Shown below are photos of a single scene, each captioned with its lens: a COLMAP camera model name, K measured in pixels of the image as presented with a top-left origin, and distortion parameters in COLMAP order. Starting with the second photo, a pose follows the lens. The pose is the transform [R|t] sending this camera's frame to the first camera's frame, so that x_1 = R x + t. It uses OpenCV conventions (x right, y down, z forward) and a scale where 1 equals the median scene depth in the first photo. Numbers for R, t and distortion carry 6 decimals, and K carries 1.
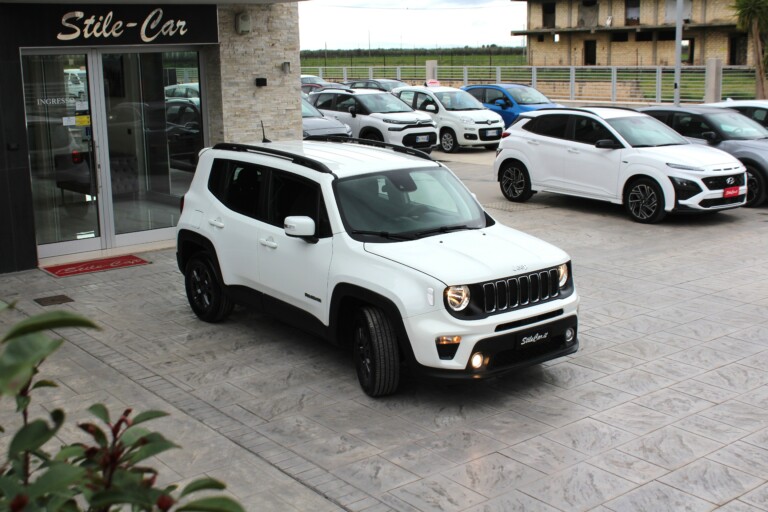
lens RADIAL K [[971.9, 0, 384.0], [0, 971.9, 256.0], [0, 0, 1]] dist [-0.081045, -0.015027]
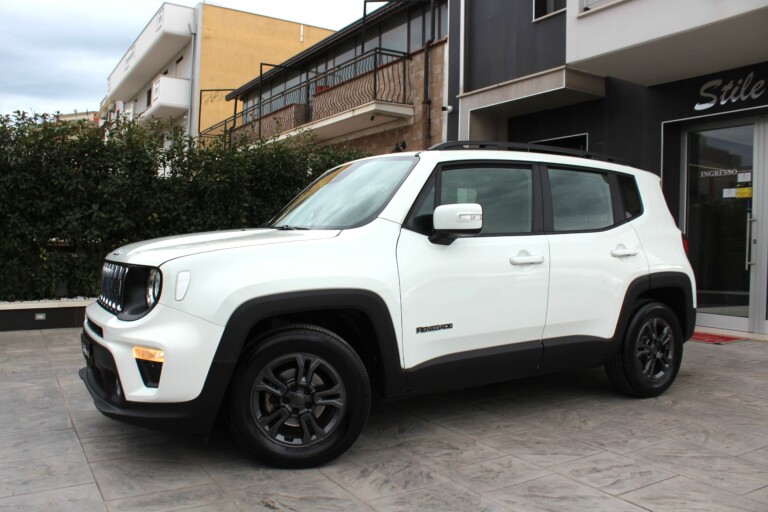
lens RADIAL K [[614.4, 0, 367.3], [0, 614.4, 255.7], [0, 0, 1]] dist [-0.008973, -0.010307]
pose [[-0.109868, 0.053195, -0.992522, 0.362426], [-0.222484, 0.971913, 0.076718, -0.045112], [0.968726, 0.229249, -0.094948, 0.753612]]
